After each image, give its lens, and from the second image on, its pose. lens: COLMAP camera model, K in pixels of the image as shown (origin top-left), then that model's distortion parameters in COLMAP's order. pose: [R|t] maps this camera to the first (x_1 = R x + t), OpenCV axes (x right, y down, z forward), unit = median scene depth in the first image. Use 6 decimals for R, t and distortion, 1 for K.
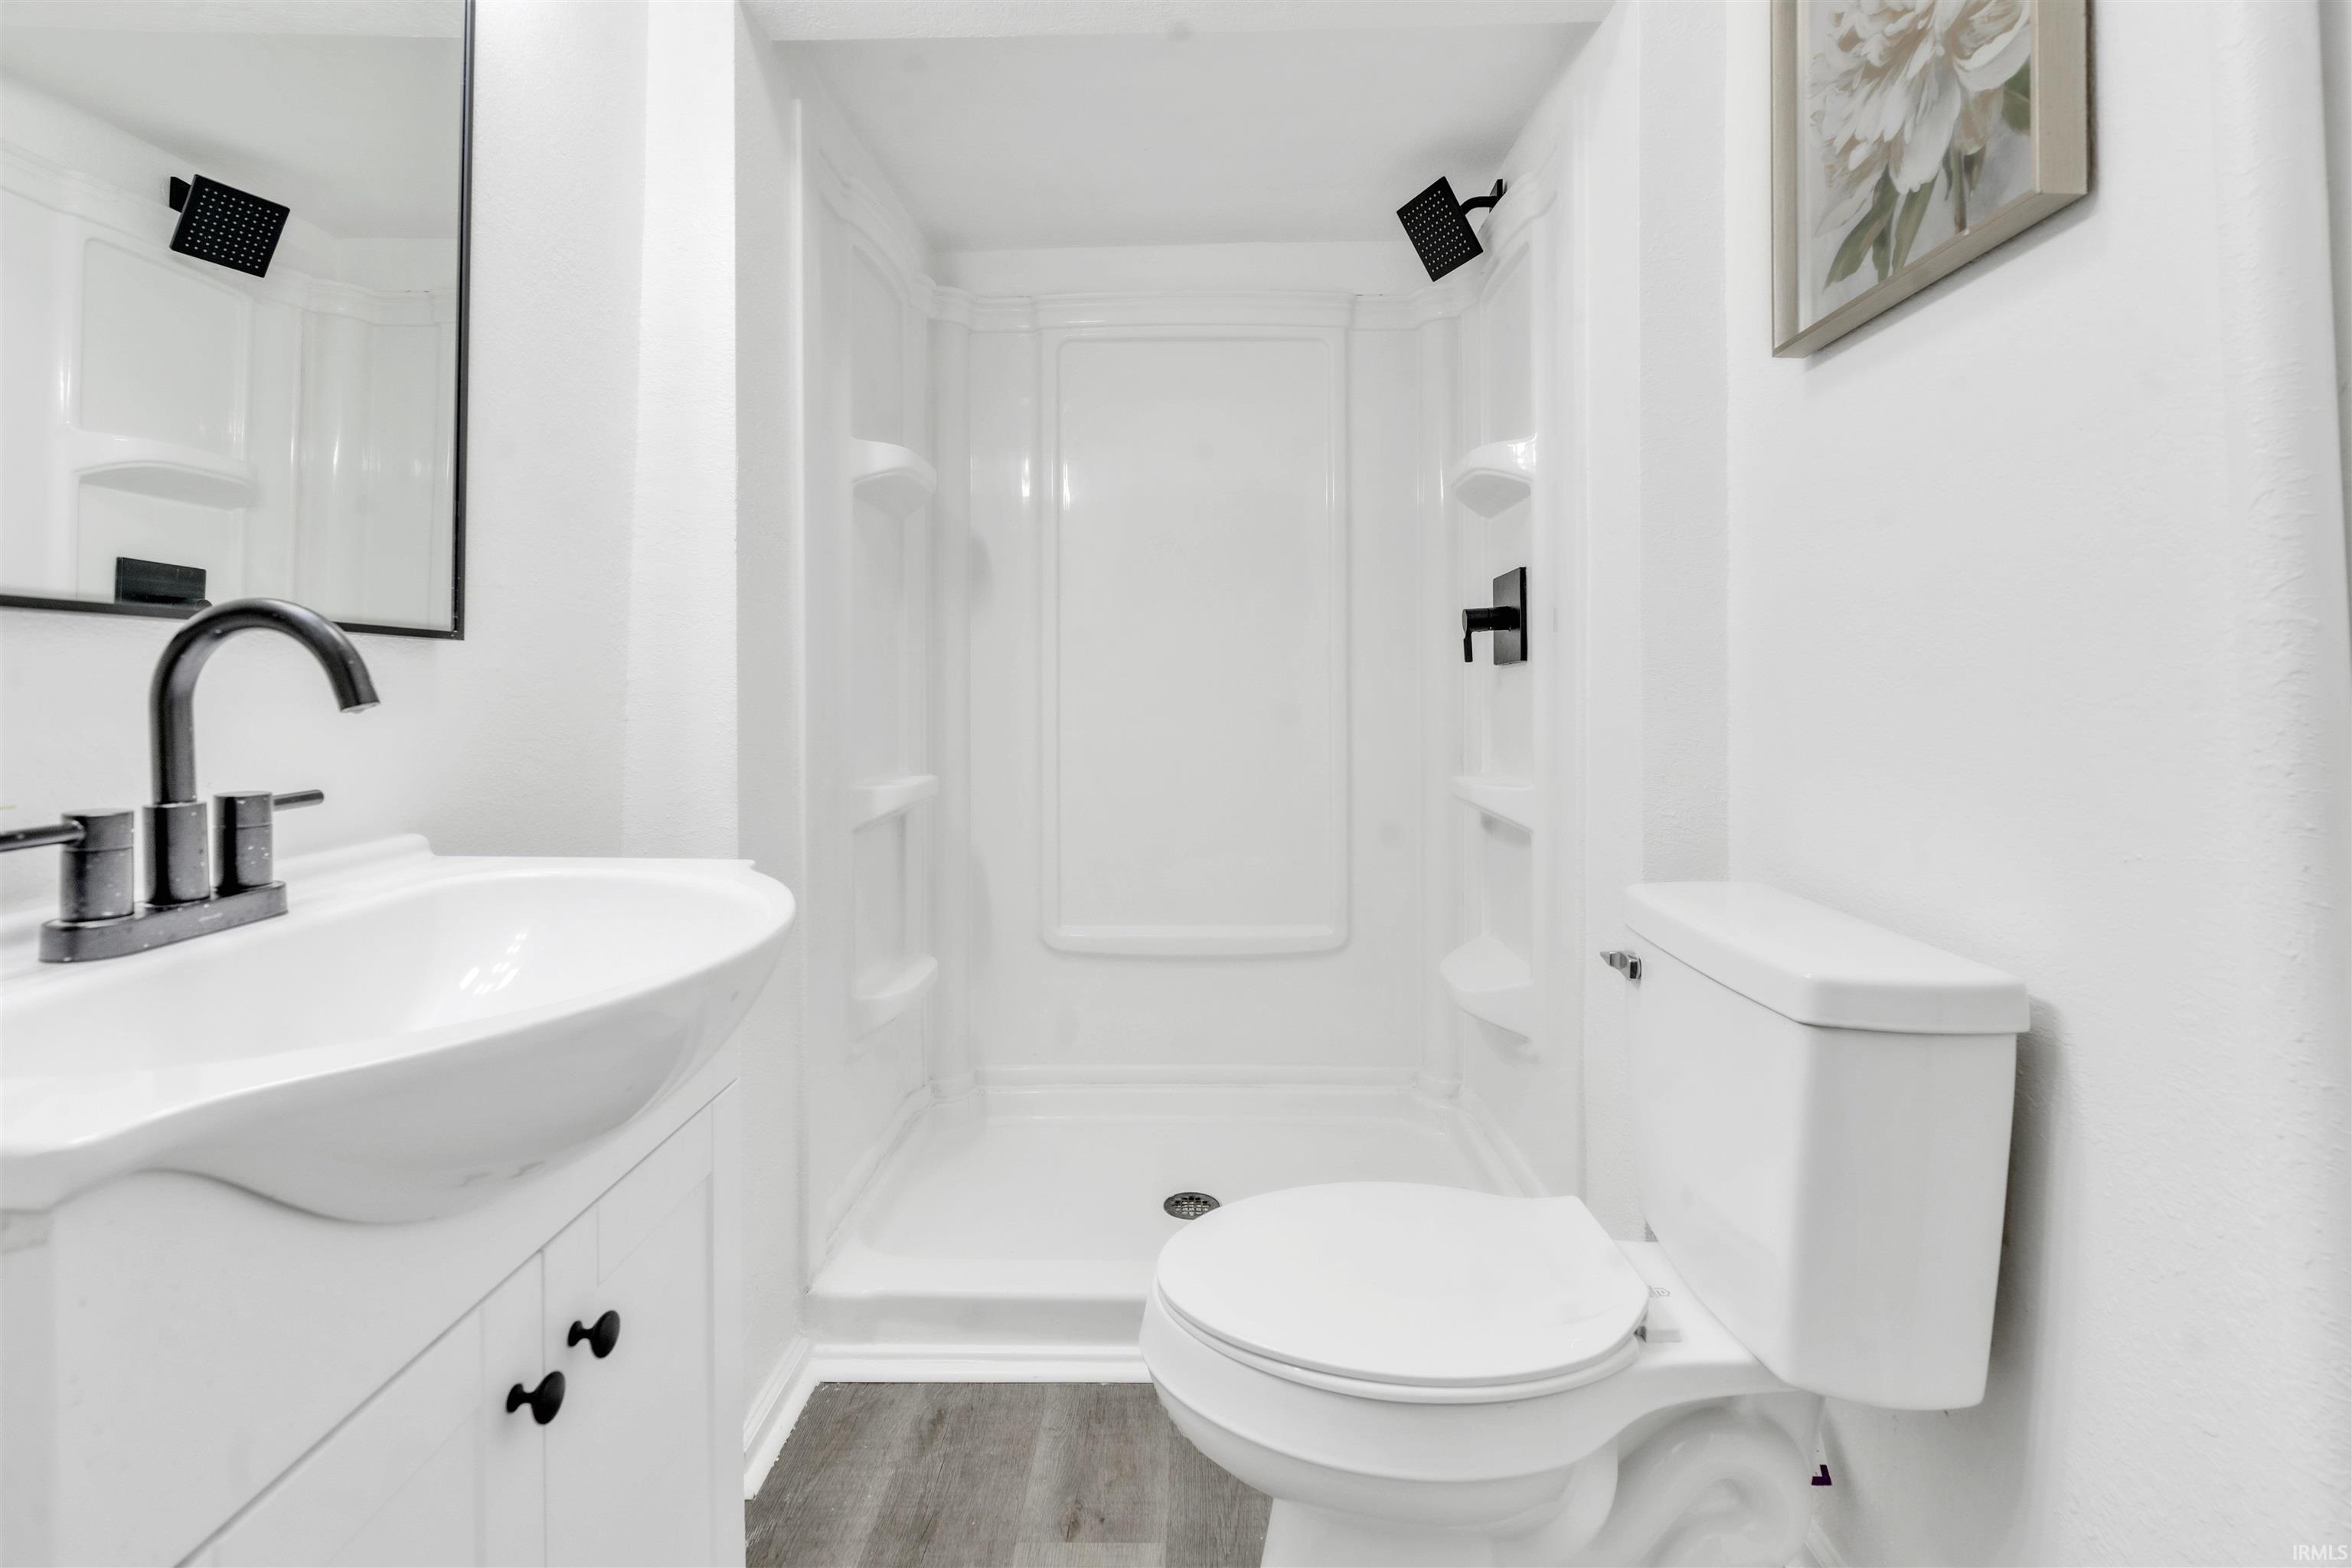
lens RADIAL K [[1074.6, 0, 1173.1], [0, 1074.6, 714.7], [0, 0, 1]] dist [-0.010140, 0.005108]
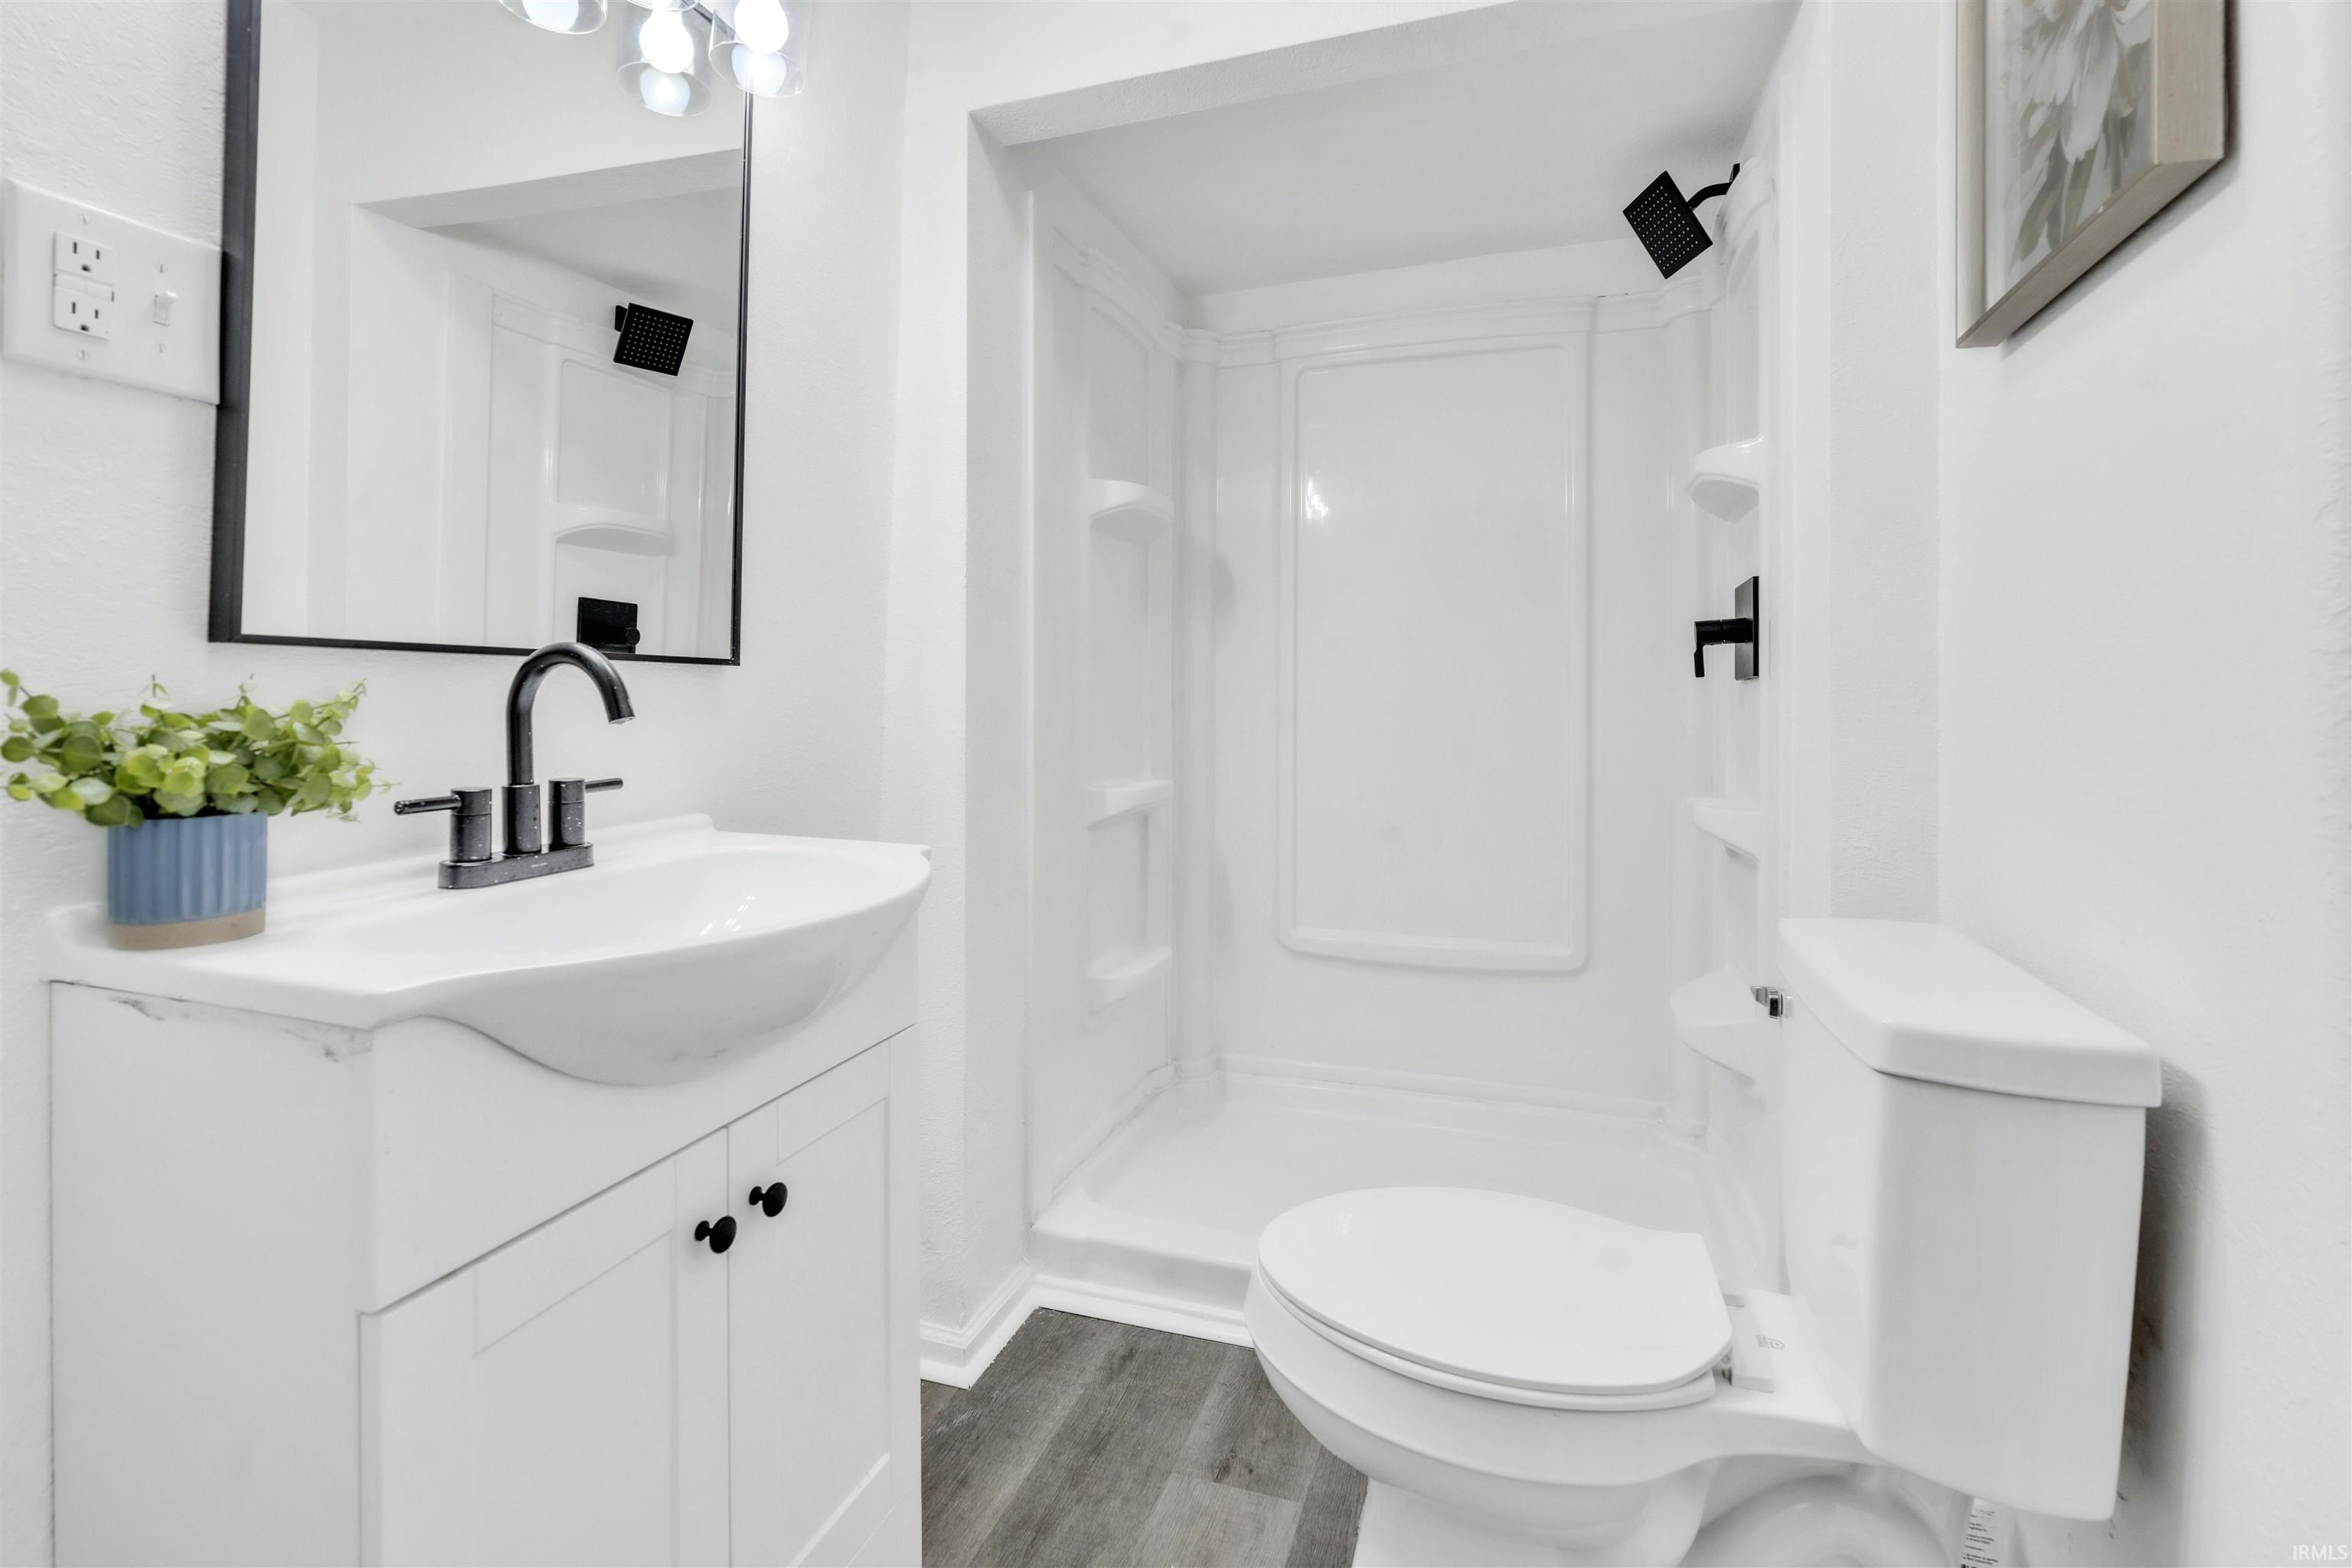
lens RADIAL K [[1066.4, 0, 1176.1], [0, 1066.4, 722.3], [0, 0, 1]] dist [-0.004502, 0.001046]
pose [[0.953103, 0.013087, -0.302363, 0.176750], [-0.012898, 0.999913, 0.002623, -0.008680], [0.302371, 0.001400, 0.953189, -0.052564]]
